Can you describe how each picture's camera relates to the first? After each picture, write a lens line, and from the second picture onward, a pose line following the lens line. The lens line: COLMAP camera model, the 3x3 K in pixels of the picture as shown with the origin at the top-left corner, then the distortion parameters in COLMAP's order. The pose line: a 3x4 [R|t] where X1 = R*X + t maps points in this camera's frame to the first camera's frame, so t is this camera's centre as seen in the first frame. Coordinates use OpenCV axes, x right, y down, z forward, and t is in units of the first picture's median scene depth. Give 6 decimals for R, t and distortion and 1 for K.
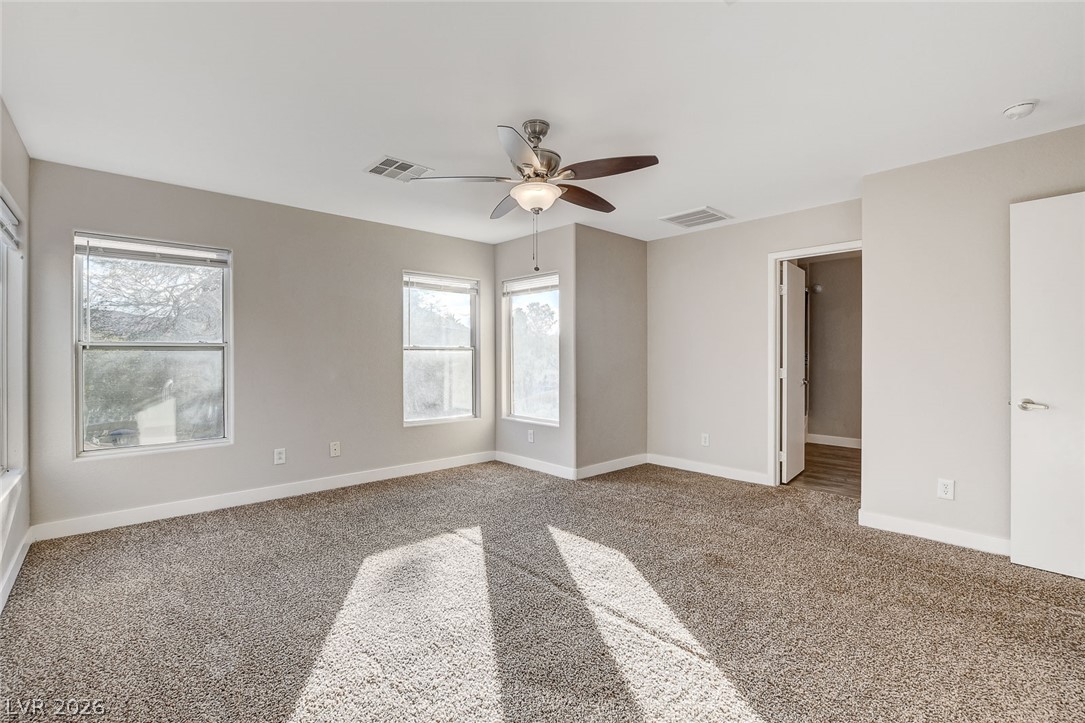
lens RADIAL K [[487.0, 0, 536.5], [0, 487.0, 361.0], [0, 0, 1]] dist [-0.001400, -0.000225]
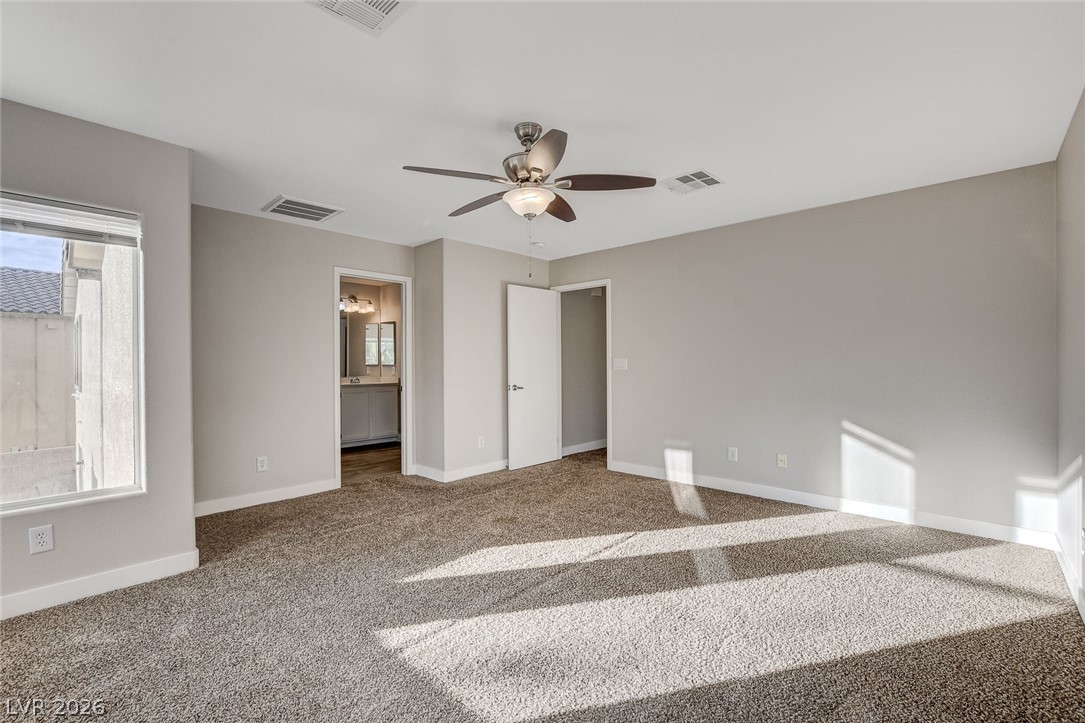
lens RADIAL K [[487.0, 0, 536.5], [0, 487.0, 361.0], [0, 0, 1]] dist [-0.001400, -0.000225]
pose [[-0.082659, 0.002305, 0.996575, -0.906551], [0.020354, 0.999793, -0.000624, -0.012029], [-0.996370, 0.020233, -0.082689, 0.986587]]
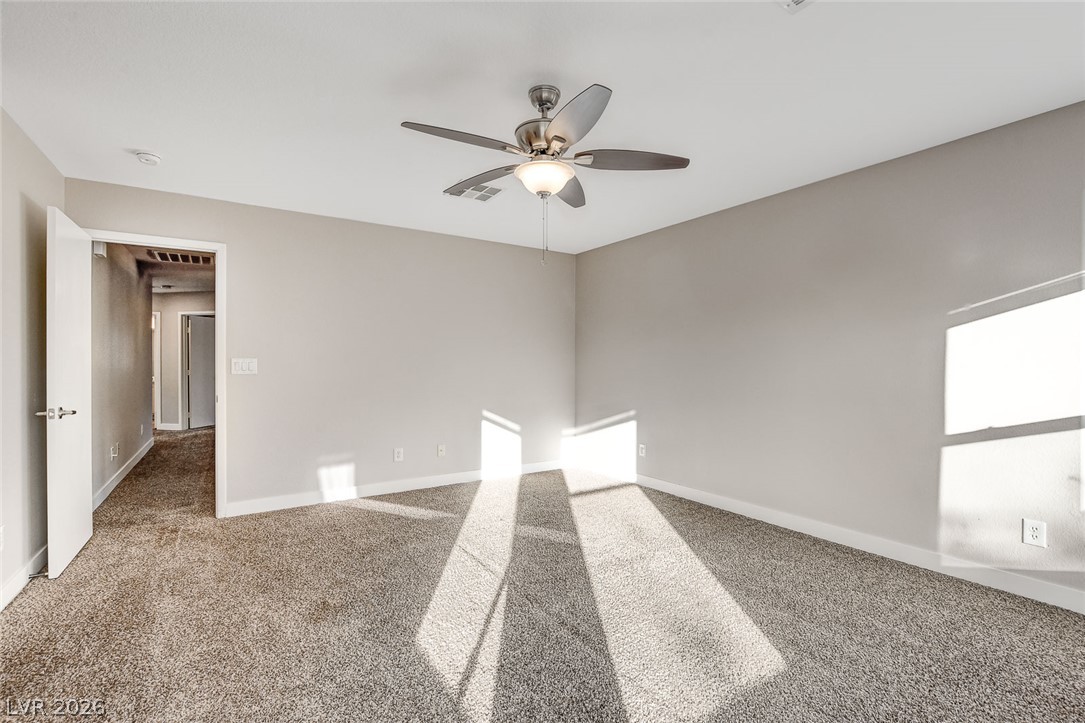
lens RADIAL K [[484.2, 0, 539.8], [0, 484.2, 369.4], [0, 0, 1]] dist [-0.001157, -0.000186]
pose [[-0.991521, -0.006224, 0.129796, -0.095032], [-0.002825, 0.999649, 0.026353, -0.023090], [-0.129914, 0.025763, -0.991191, 1.706056]]
